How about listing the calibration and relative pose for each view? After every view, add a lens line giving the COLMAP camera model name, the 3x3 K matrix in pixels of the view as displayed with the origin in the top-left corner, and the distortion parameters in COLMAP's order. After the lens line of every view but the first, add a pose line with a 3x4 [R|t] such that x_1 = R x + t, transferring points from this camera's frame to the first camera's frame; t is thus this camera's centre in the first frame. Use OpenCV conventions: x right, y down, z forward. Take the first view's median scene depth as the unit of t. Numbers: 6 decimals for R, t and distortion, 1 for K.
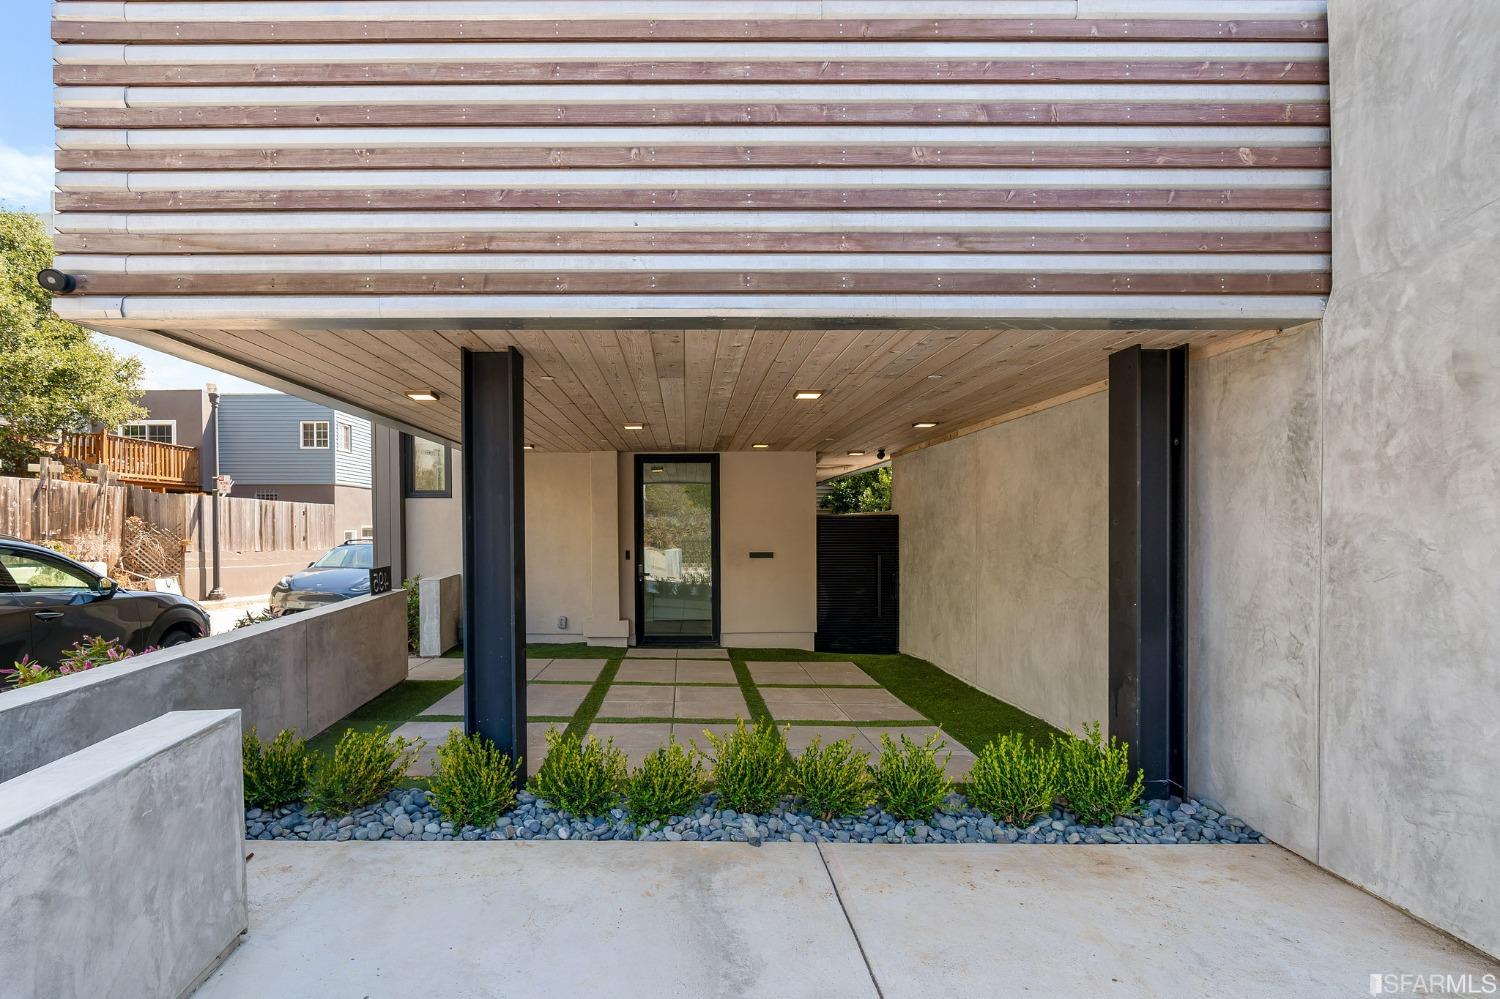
lens RADIAL K [[712.2, 0, 681.0], [0, 712.2, 536.3], [0, 0, 1]] dist [-0.005107, 0.002058]
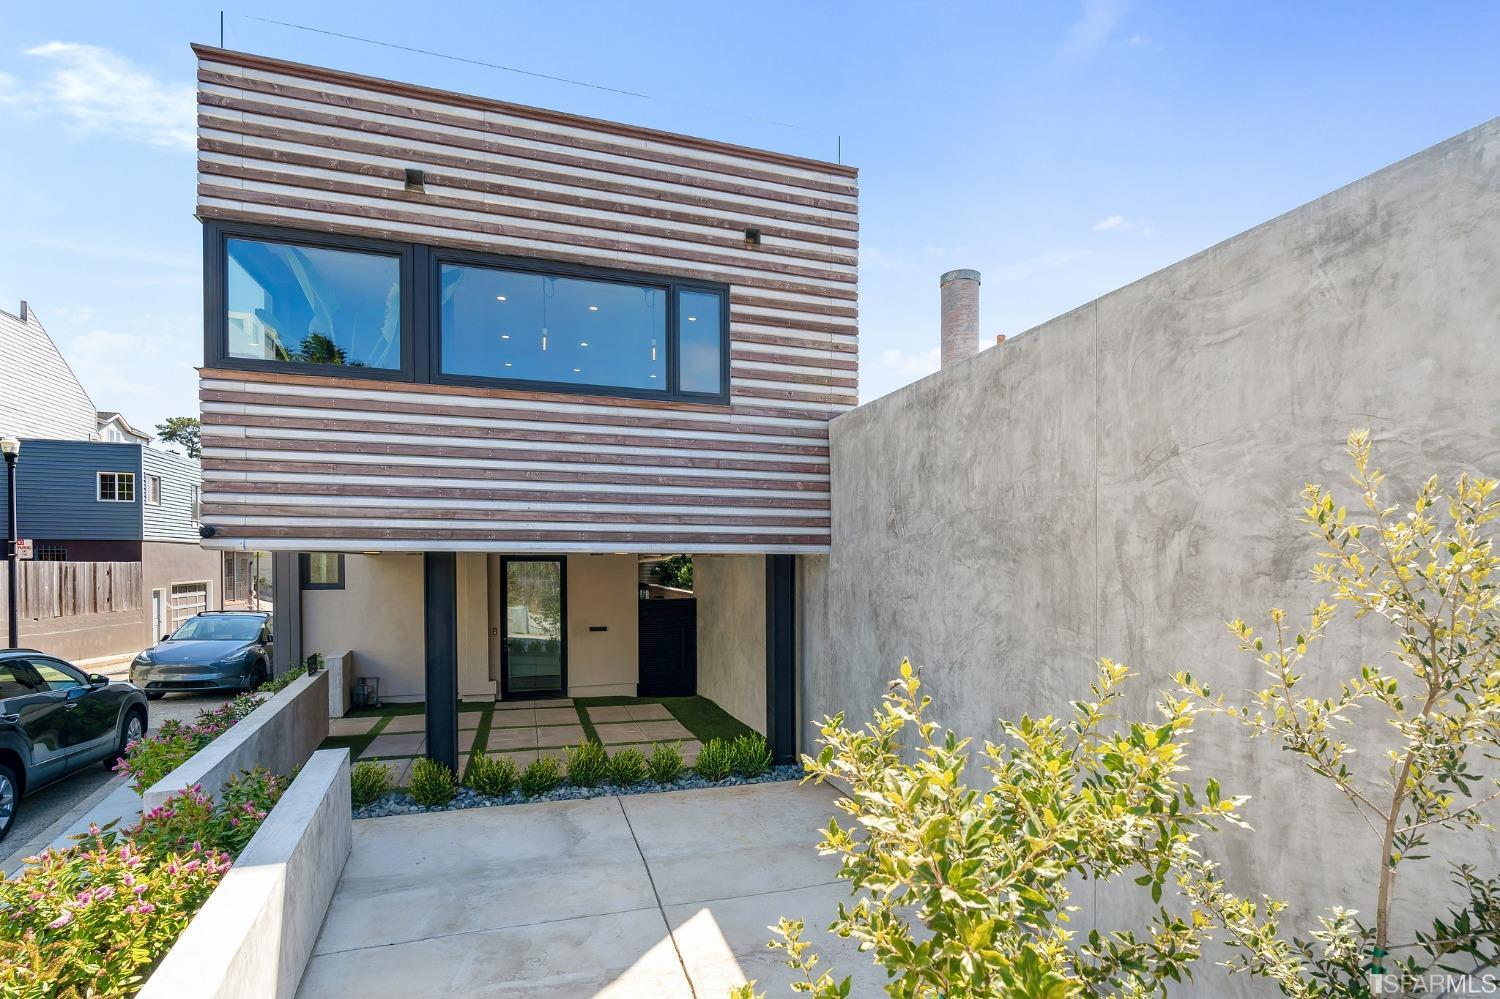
lens RADIAL K [[712.2, 0, 756.7], [0, 712.2, 575.0], [0, 0, 1]] dist [-0.005107, 0.002058]
pose [[0.949435, 0.000417, 0.313965, -0.049209], [-0.000828, 0.999999, 0.001176, -0.138759], [-0.313964, -0.001377, 0.949434, -0.699732]]
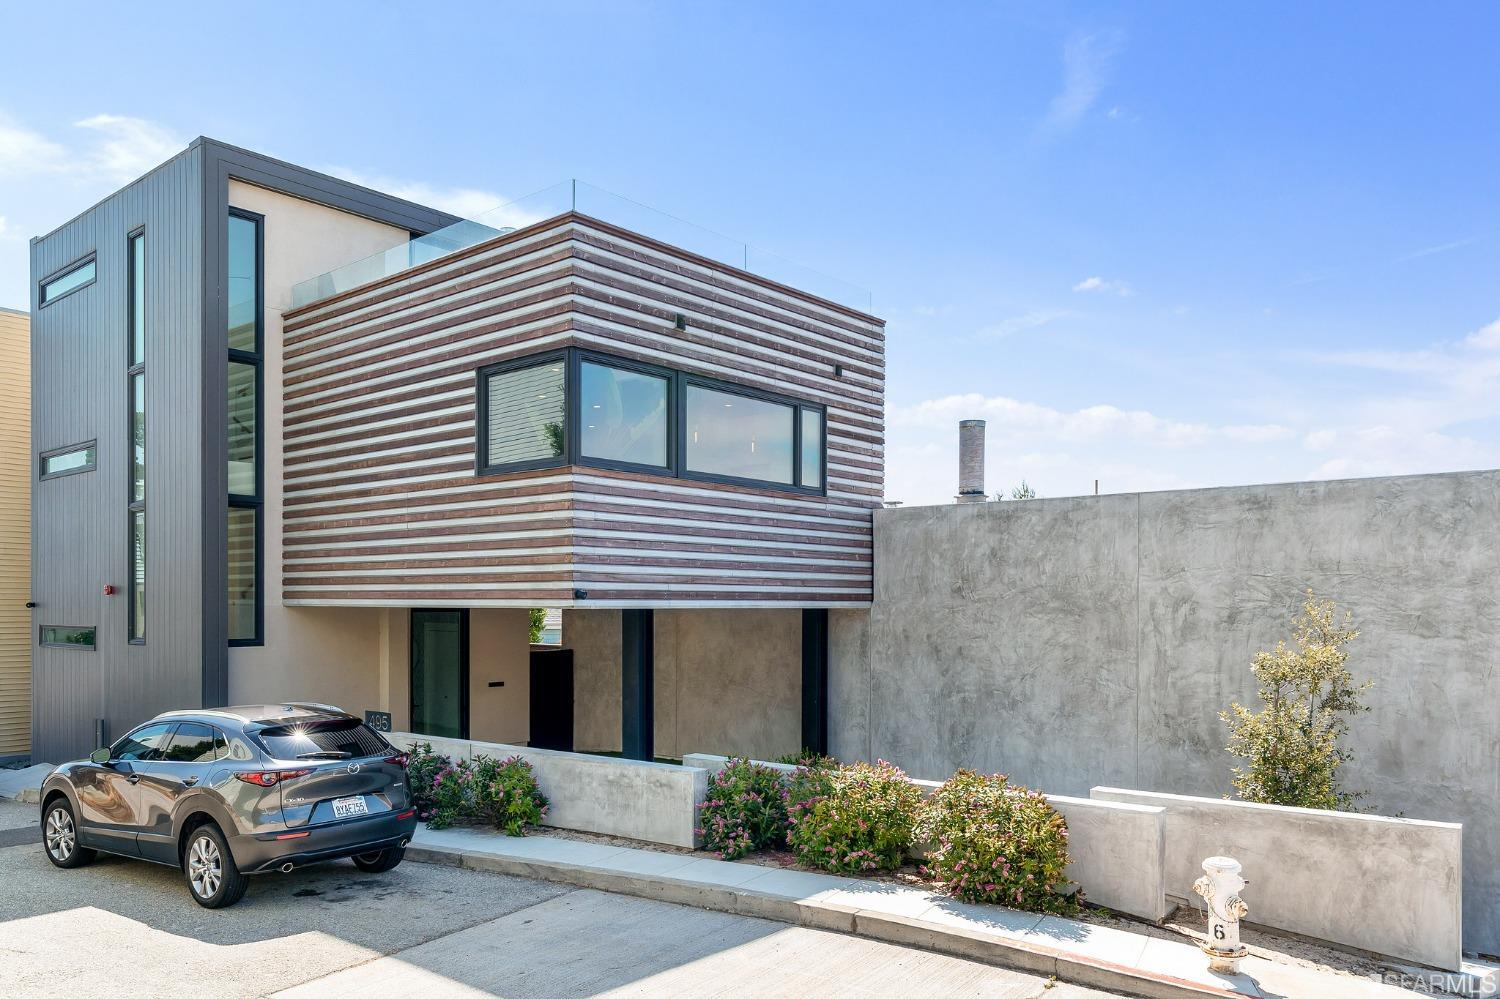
lens RADIAL K [[1081.4, 0, 702.5], [0, 1081.4, 627.7], [0, 0, 1]] dist [0.007007, 0.003107]
pose [[0.667819, -0.010605, 0.744248, -1.874414], [0.007208, 0.999944, 0.007780, -0.152302], [-0.744289, 0.000169, 0.667858, -0.981315]]
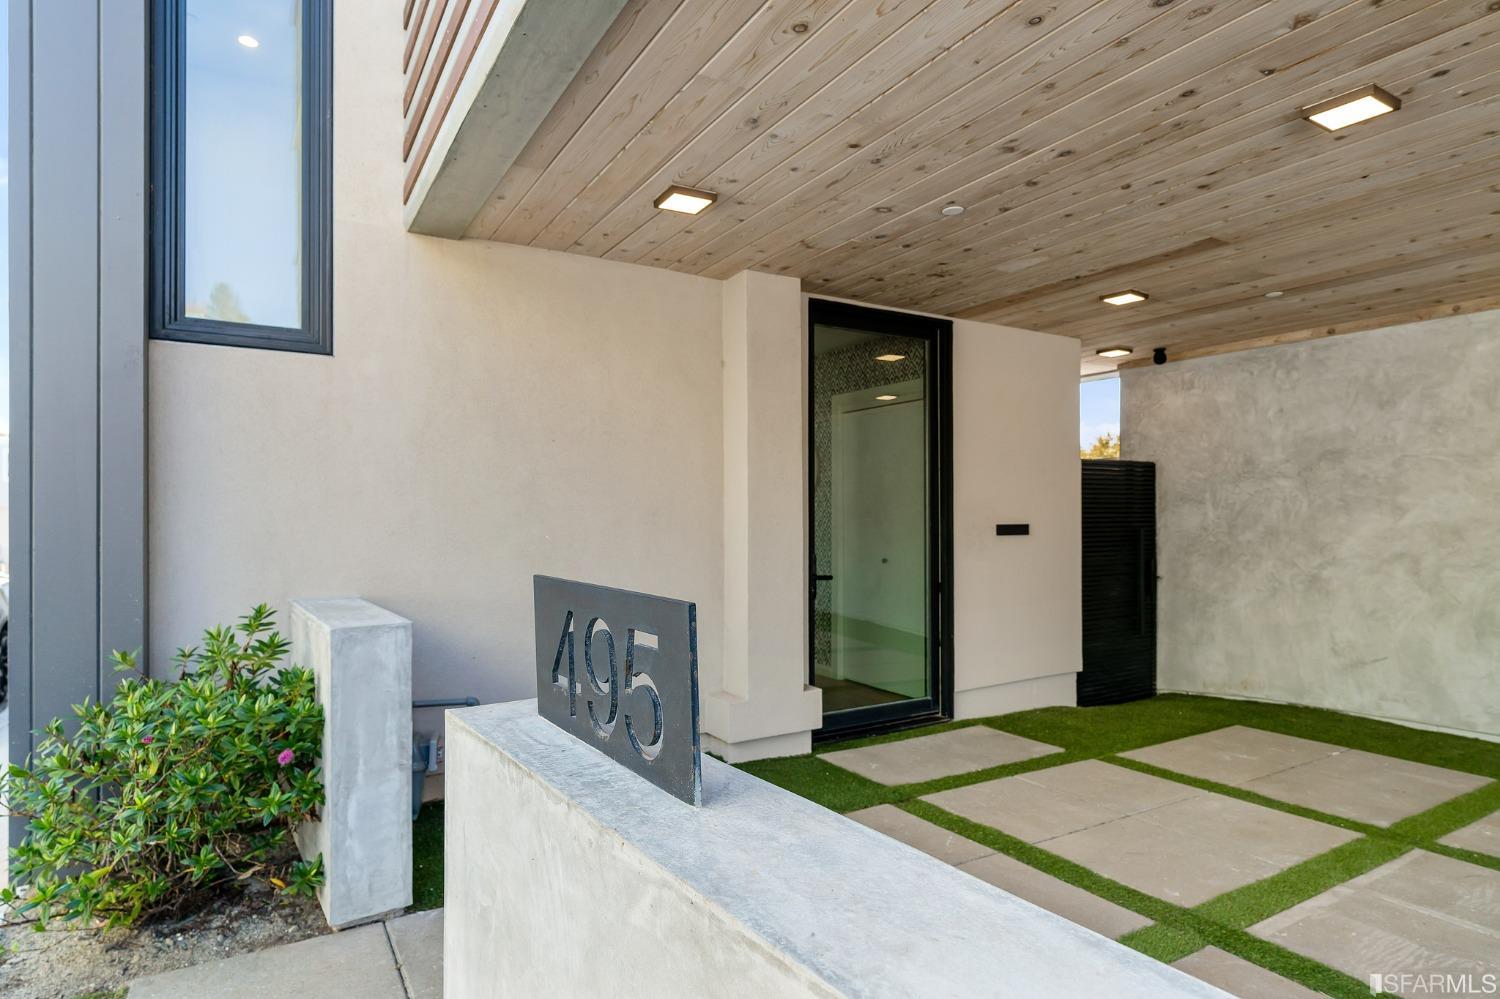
lens RADIAL K [[810.2, 0, 760.2], [0, 810.2, 511.9], [0, 0, 1]] dist [0.005614, 0.000771]
pose [[0.856295, 0.004512, 0.516468, -0.596336], [0.006910, 0.999772, -0.020190, 0.041543], [-0.516441, 0.020858, 0.856069, 1.035549]]
